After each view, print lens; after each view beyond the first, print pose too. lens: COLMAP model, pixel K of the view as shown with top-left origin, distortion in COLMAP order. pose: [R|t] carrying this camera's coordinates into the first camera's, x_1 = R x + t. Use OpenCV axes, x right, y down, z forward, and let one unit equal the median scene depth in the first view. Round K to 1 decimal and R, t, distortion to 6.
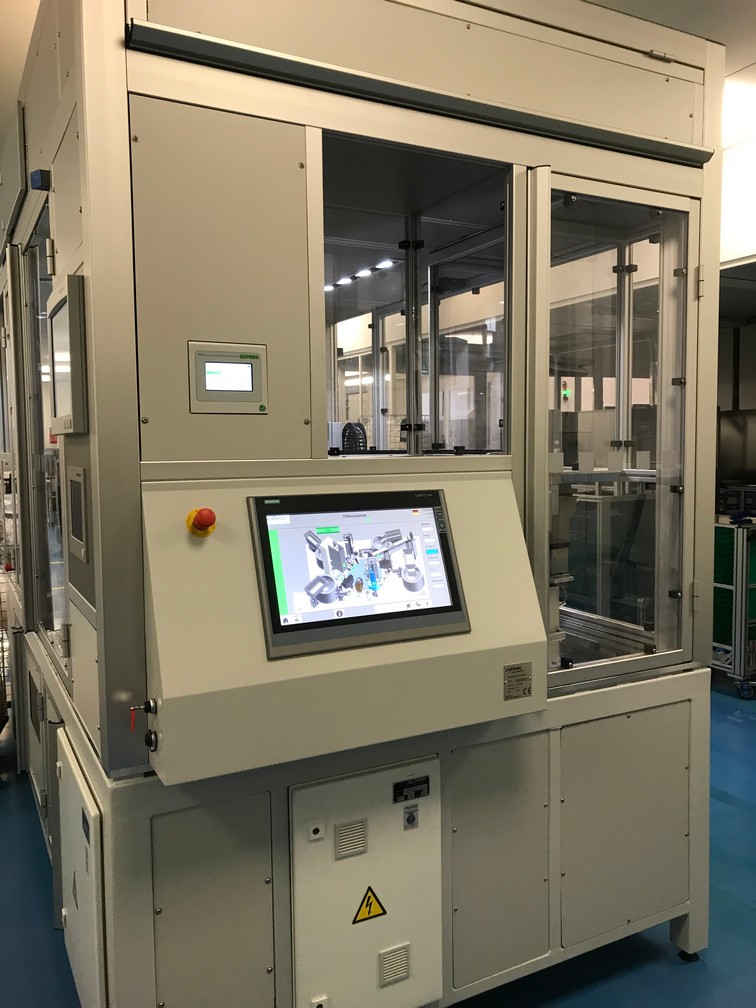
lens RADIAL K [[824.9, 0, 378.0], [0, 824.9, 504.0], [0, 0, 1]] dist [0.015085, -0.003613]
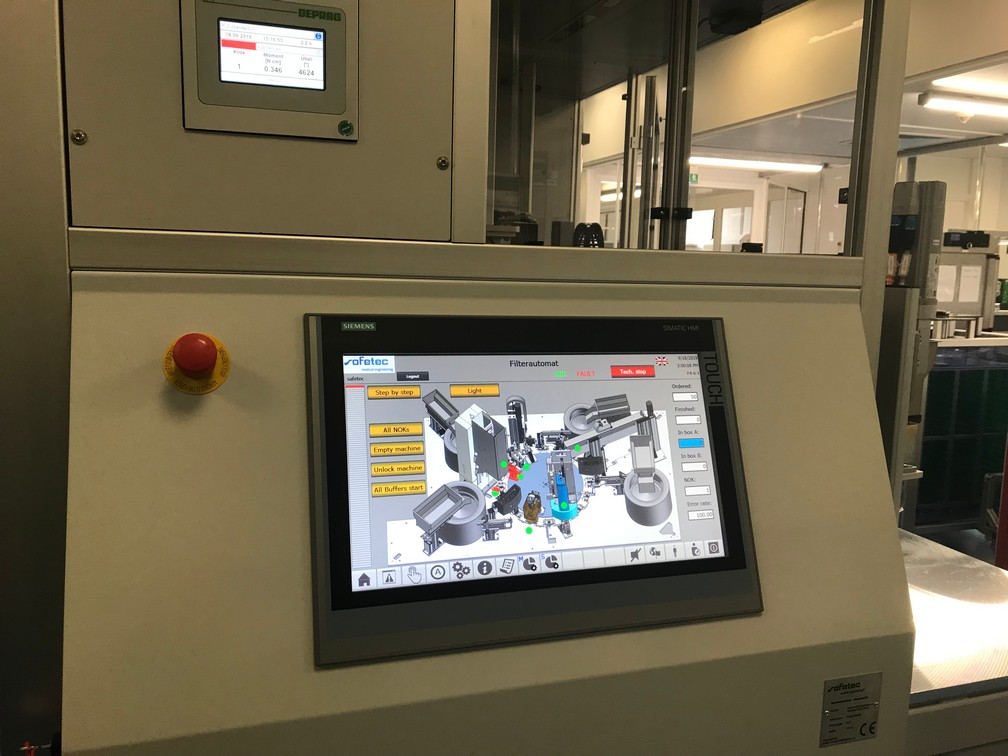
lens RADIAL K [[824.9, 0, 504.0], [0, 824.9, 378.0], [0, 0, 1]] dist [0.015085, -0.003613]
pose [[0.986046, 0.057097, -0.156377, 0.031218], [-0.048181, 0.997021, 0.060232, -0.005507], [0.159350, -0.051857, 0.985859, 0.513119]]
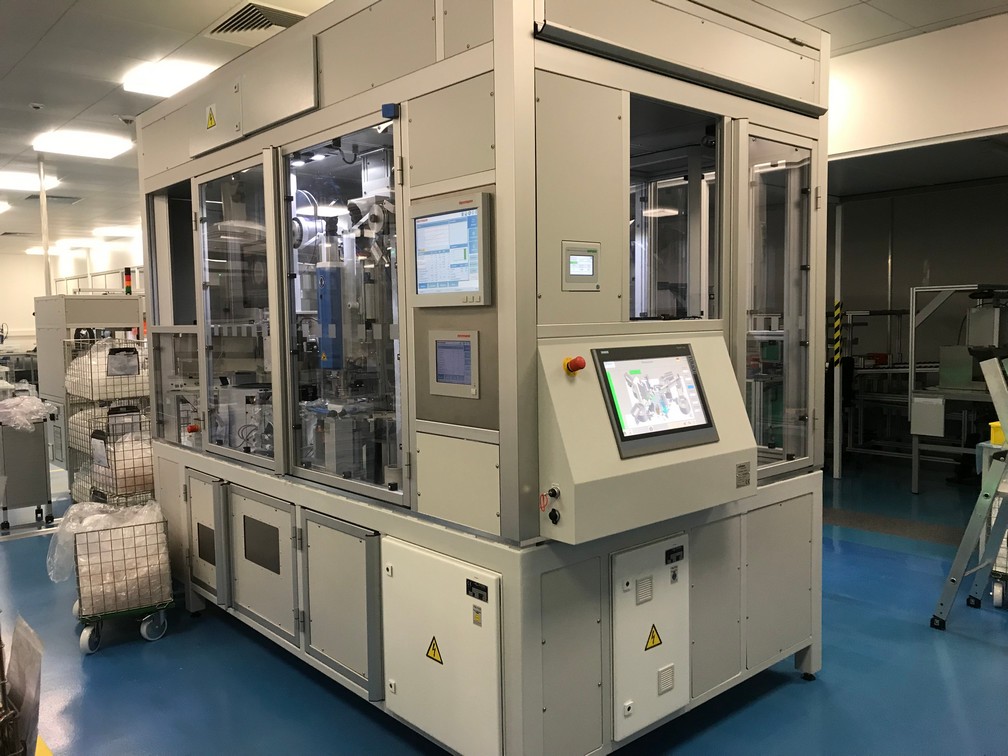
lens RADIAL K [[820.1, 0, 481.9], [0, 820.1, 377.4], [0, 0, 1]] dist [0.061080, -0.117609]
pose [[0.975470, -0.021276, 0.219100, -0.622427], [0.021151, 0.999772, 0.002916, 0.030444], [-0.219112, 0.001790, 0.975698, -0.329830]]
